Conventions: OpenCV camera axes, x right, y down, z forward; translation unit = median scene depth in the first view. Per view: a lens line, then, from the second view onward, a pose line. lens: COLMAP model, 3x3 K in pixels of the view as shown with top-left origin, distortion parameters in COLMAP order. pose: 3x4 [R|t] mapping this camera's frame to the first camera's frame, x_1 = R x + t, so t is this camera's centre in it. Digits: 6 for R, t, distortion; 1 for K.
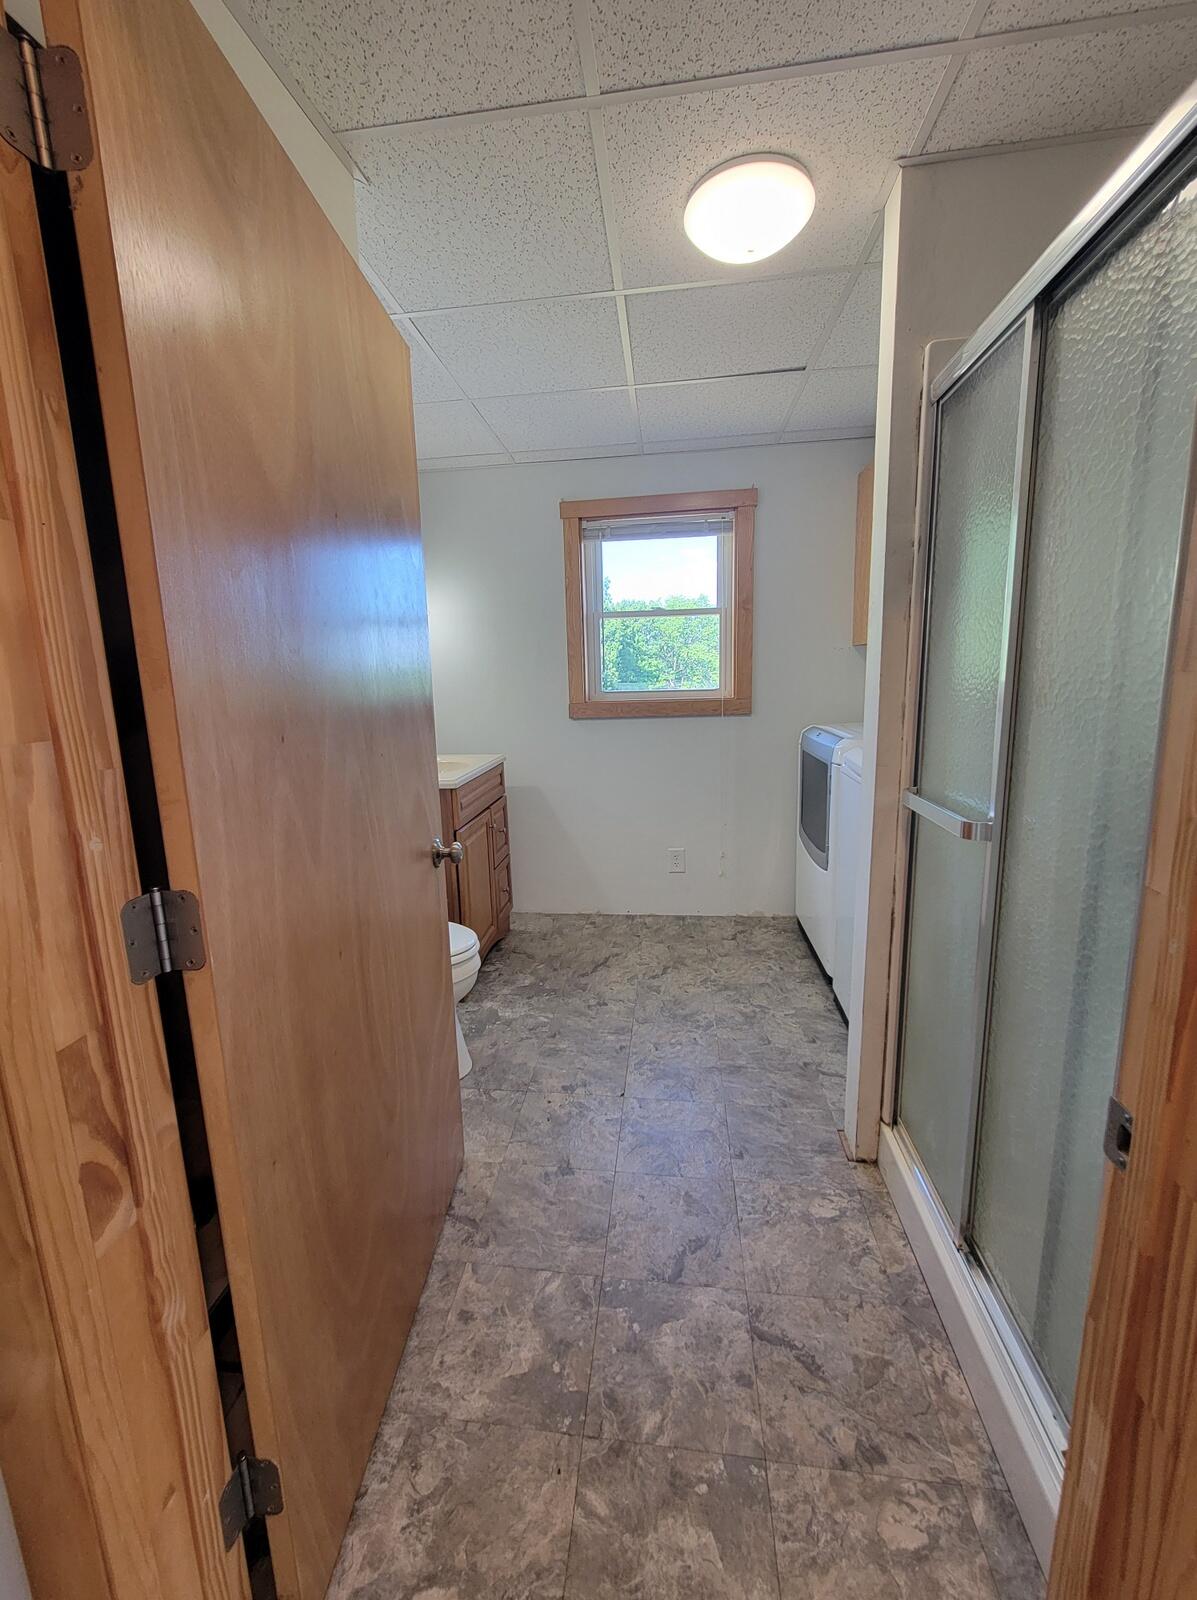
lens RADIAL K [[651.7, 0, 593.9], [0, 651.7, 782.1], [0, 0, 1]] dist [-0.000644, -0.000141]
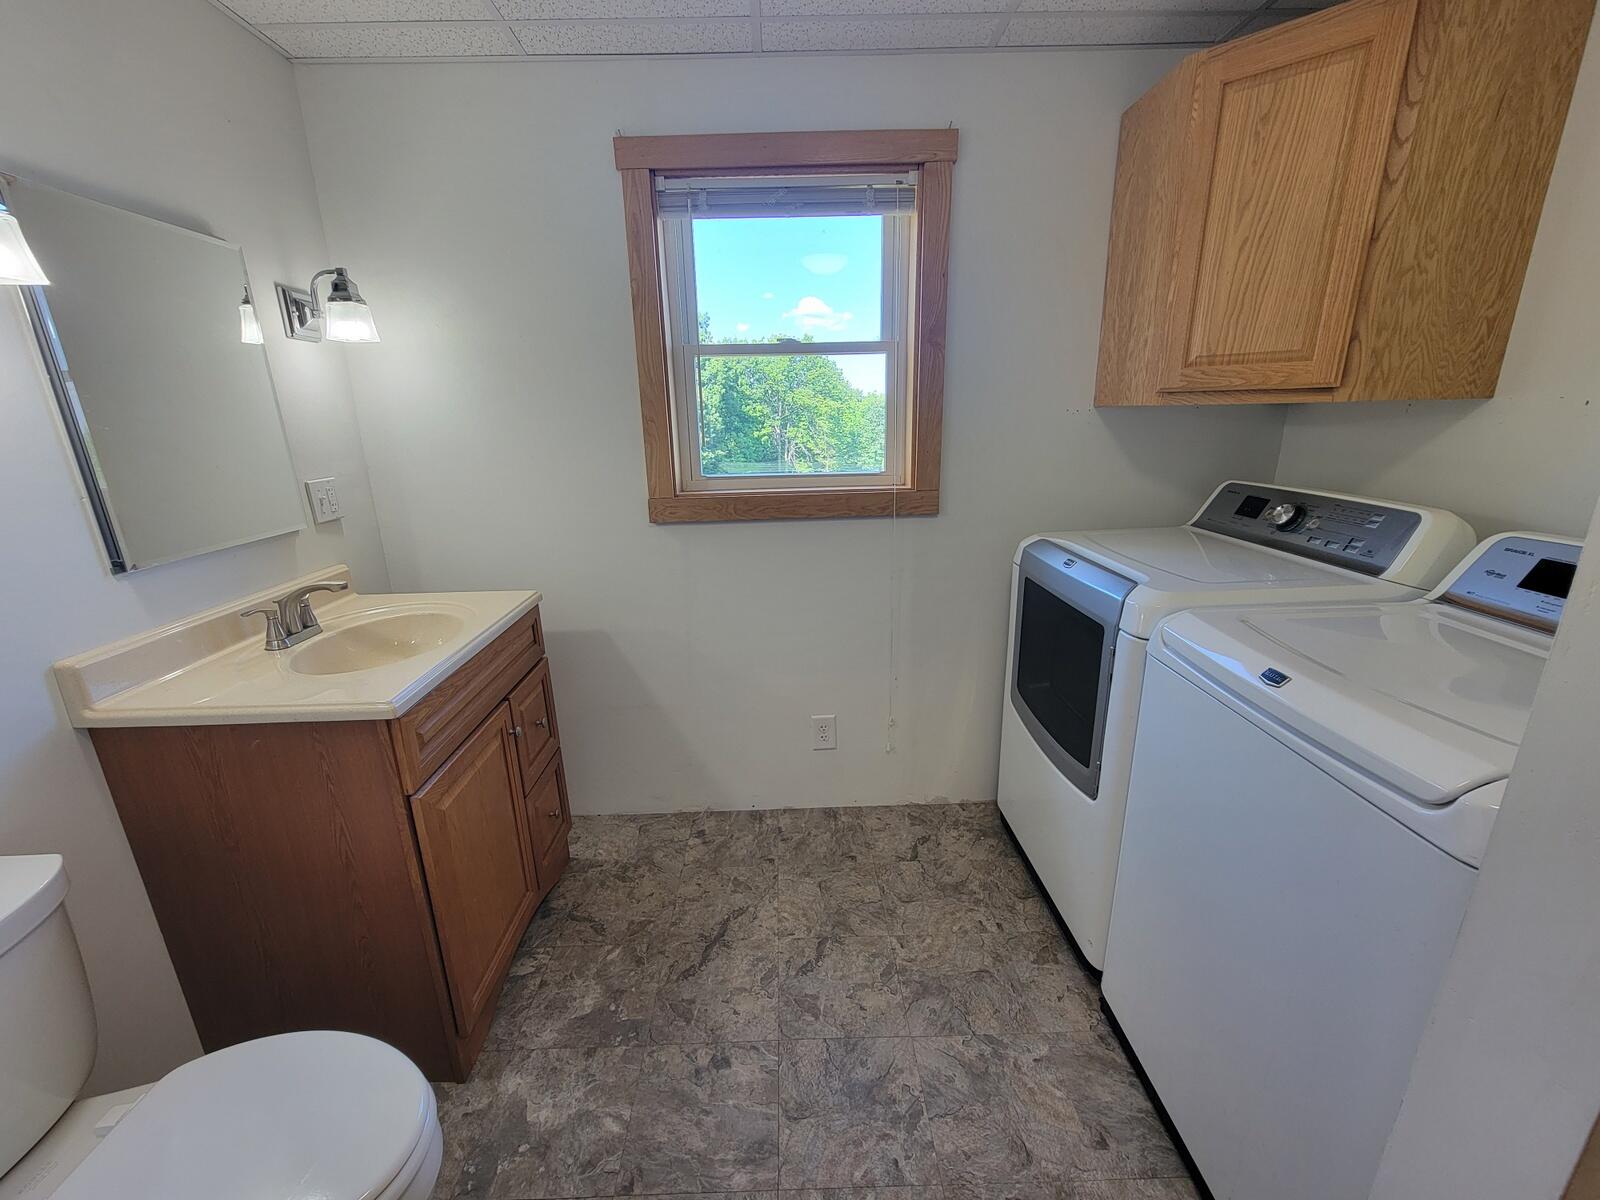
lens RADIAL K [[651.7, 0, 796.2], [0, 651.7, 604.9], [0, 0, 1]] dist [-0.000644, -0.000141]
pose [[0.989232, -0.034920, 0.142130, 0.008896], [0.018538, 0.993194, 0.114991, -0.094281], [-0.145178, -0.111118, 0.983146, 0.388344]]
